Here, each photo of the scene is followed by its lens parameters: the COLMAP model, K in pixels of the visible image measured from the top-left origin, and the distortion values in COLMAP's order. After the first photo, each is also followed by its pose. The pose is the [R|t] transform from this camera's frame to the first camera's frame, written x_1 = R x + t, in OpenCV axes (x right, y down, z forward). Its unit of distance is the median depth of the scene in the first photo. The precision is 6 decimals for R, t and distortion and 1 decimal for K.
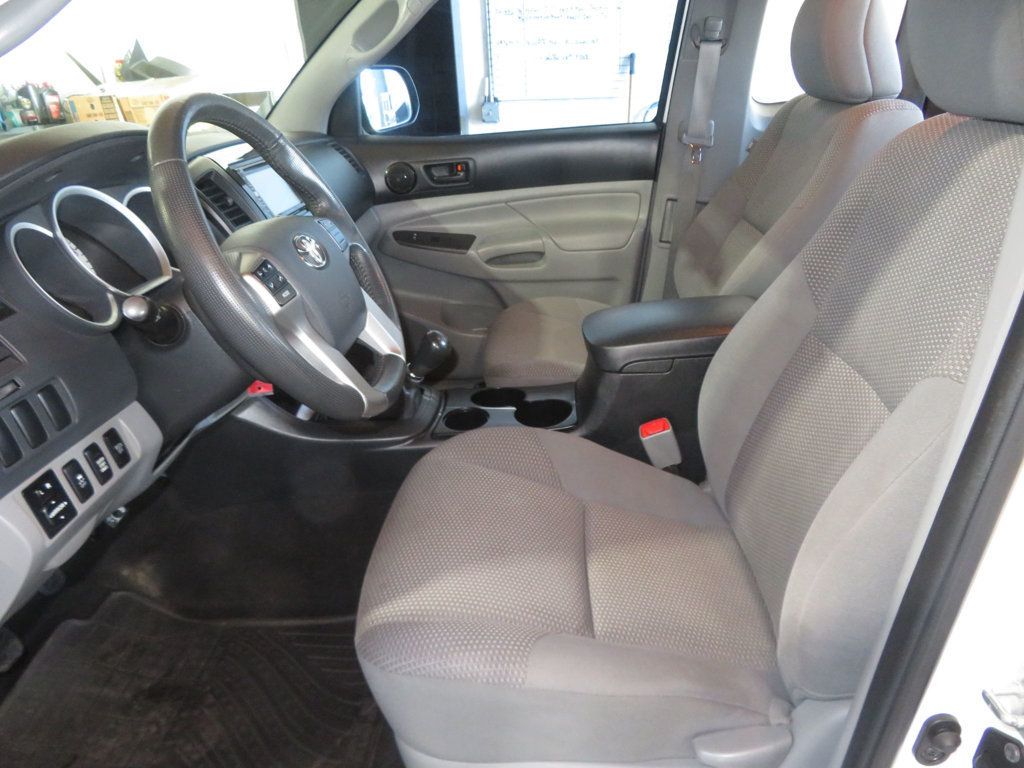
lens RADIAL K [[738.8, 0, 512.0], [0, 738.8, 384.0], [0, 0, 1]] dist [-0.012310, 0.005649]
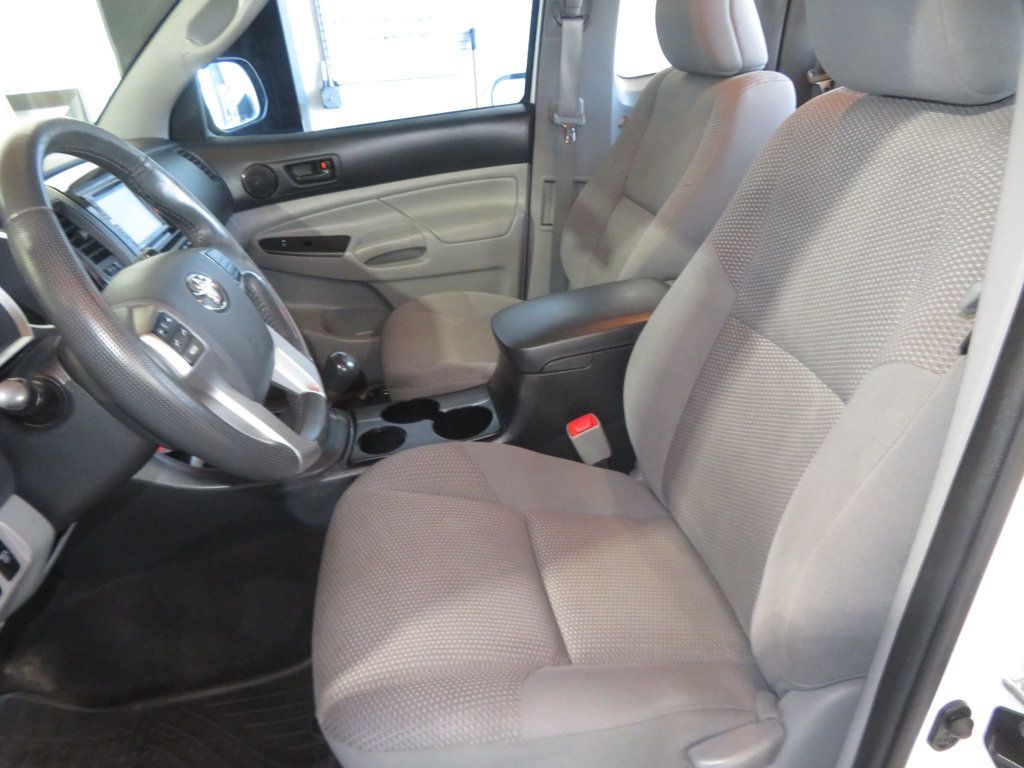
lens RADIAL K [[738.8, 0, 512.0], [0, 738.8, 384.0], [0, 0, 1]] dist [-0.012310, 0.005649]
pose [[0.976399, -0.125805, 0.175549, -0.064314], [0.120489, 0.991882, 0.040661, -0.047039], [-0.179239, -0.018549, 0.983631, 0.059147]]
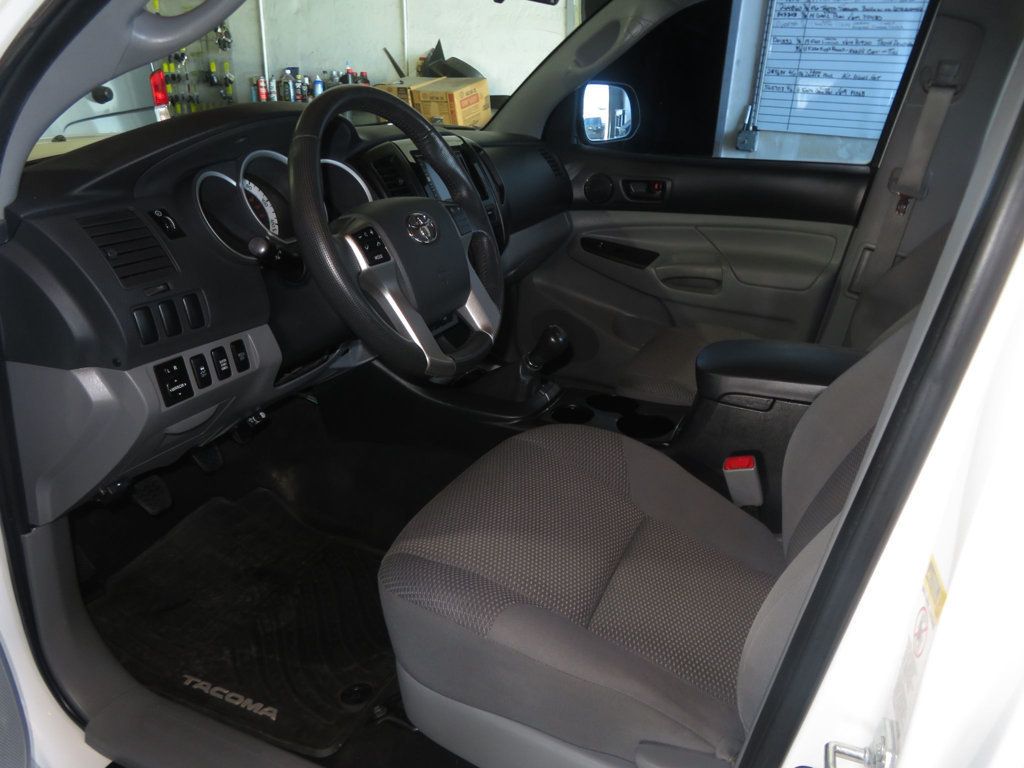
lens RADIAL K [[732.8, 0, 507.5], [0, 732.8, 385.8], [0, 0, 1]] dist [-0.004544, 0.002514]
pose [[0.927077, 0.216260, -0.306202, 0.187853], [-0.221166, 0.975051, 0.019028, 0.007940], [0.302677, 0.050081, 0.951776, -0.035565]]
